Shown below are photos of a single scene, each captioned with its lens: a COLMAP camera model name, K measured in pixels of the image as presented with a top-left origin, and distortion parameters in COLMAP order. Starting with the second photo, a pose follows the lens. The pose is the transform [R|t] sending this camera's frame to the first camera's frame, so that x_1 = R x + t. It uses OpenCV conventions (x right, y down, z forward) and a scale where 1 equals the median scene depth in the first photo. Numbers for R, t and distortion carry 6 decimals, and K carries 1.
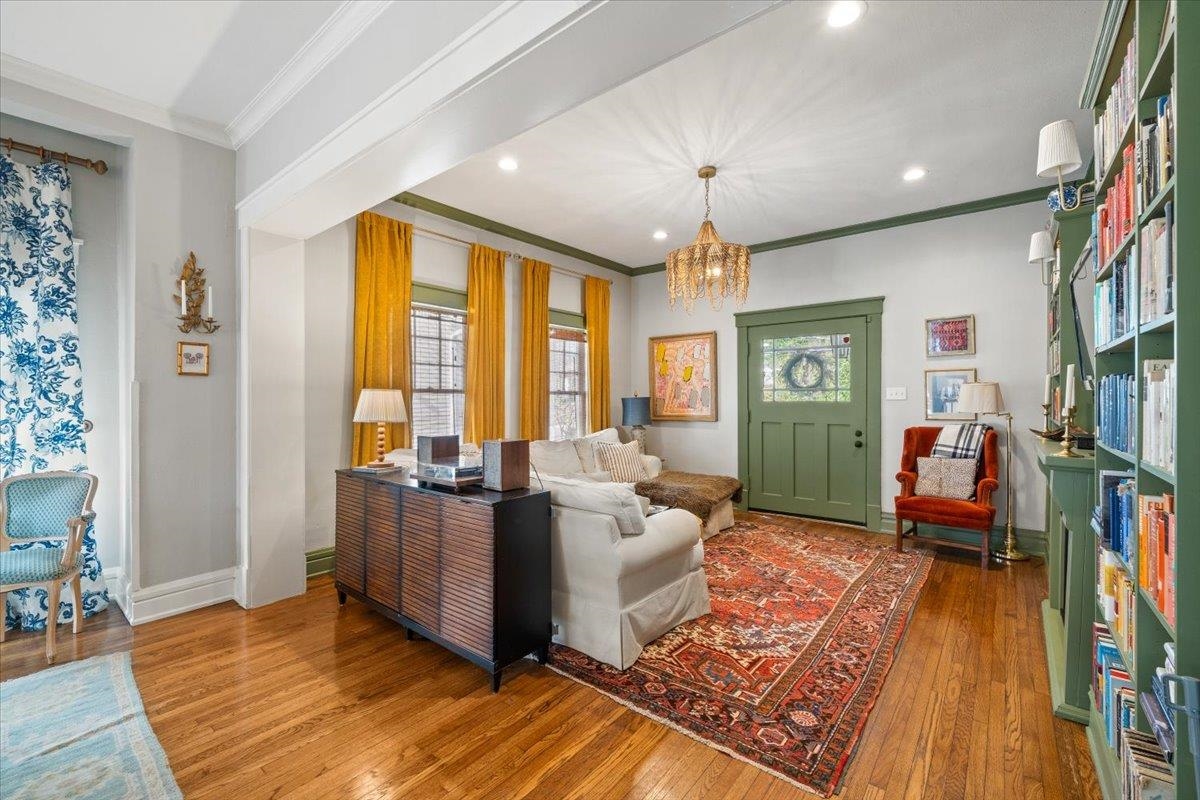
lens RADIAL K [[501.3, 0, 594.4], [0, 501.3, 396.3], [0, 0, 1]] dist [0.003173, 0.000075]
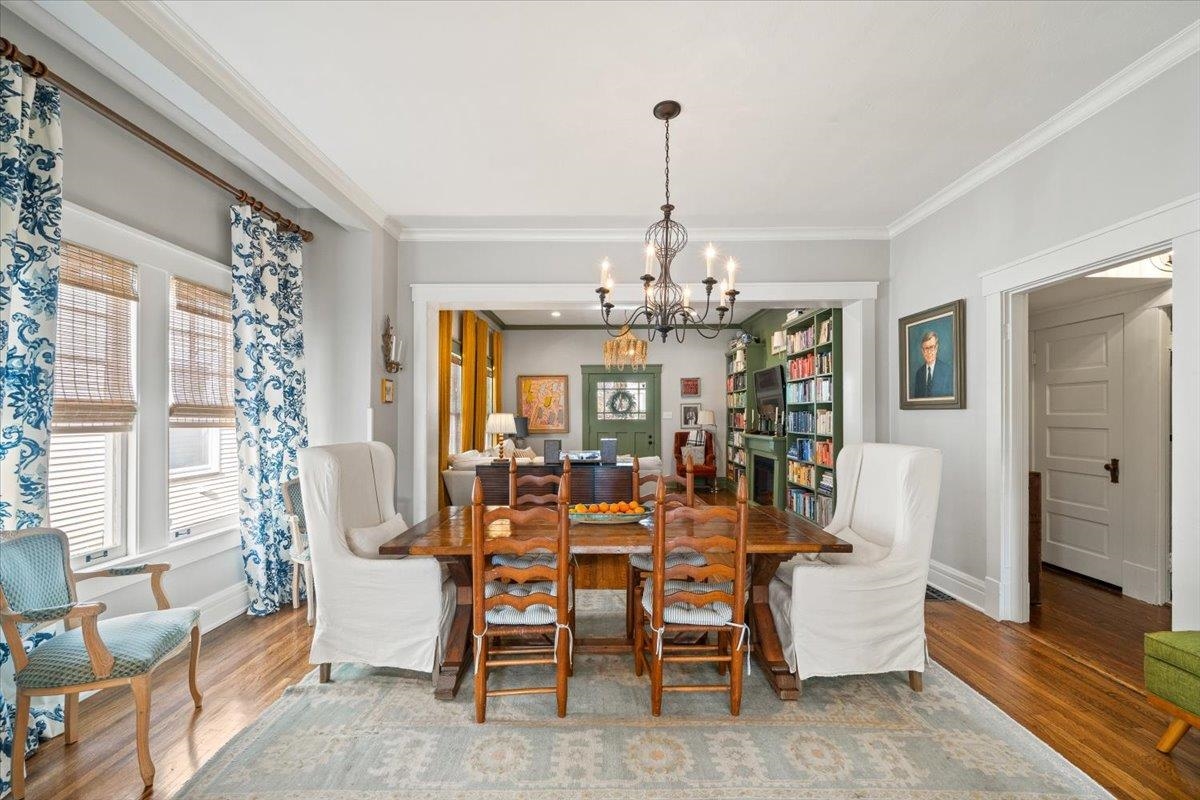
lens RADIAL K [[465.4, 0, 593.6], [0, 465.4, 412.2], [0, 0, 1]] dist [-0.002126, -0.000141]
pose [[0.786386, 0.005271, 0.617712, -0.725064], [-0.000095, 0.999965, -0.008412, -0.002156], [-0.617735, 0.006557, 0.786359, -0.231090]]
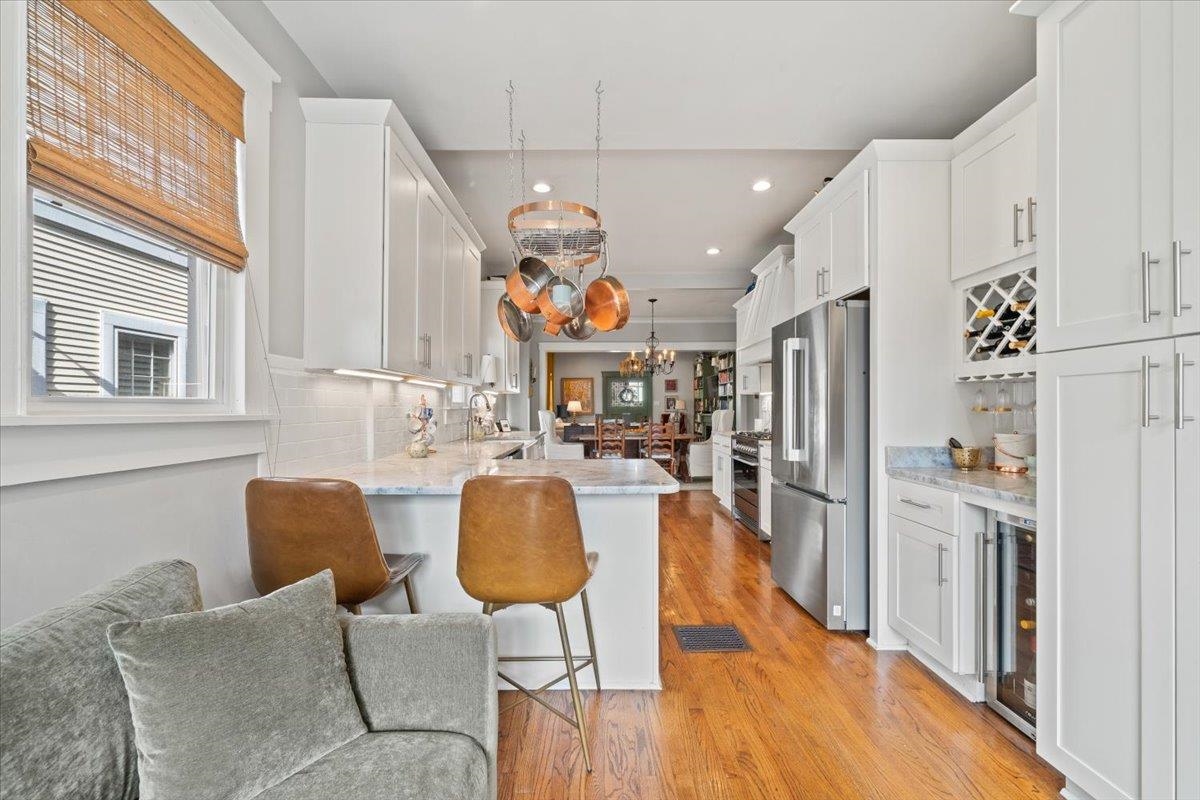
lens RADIAL K [[501.3, 0, 597.9], [0, 501.3, 404.8], [0, 0, 1]] dist [0.003173, 0.000075]
pose [[0.766267, 0.001491, 0.642521, -1.606227], [0.005047, 0.999953, -0.008338, 0.026255], [-0.642503, 0.009632, 0.766223, -1.085465]]
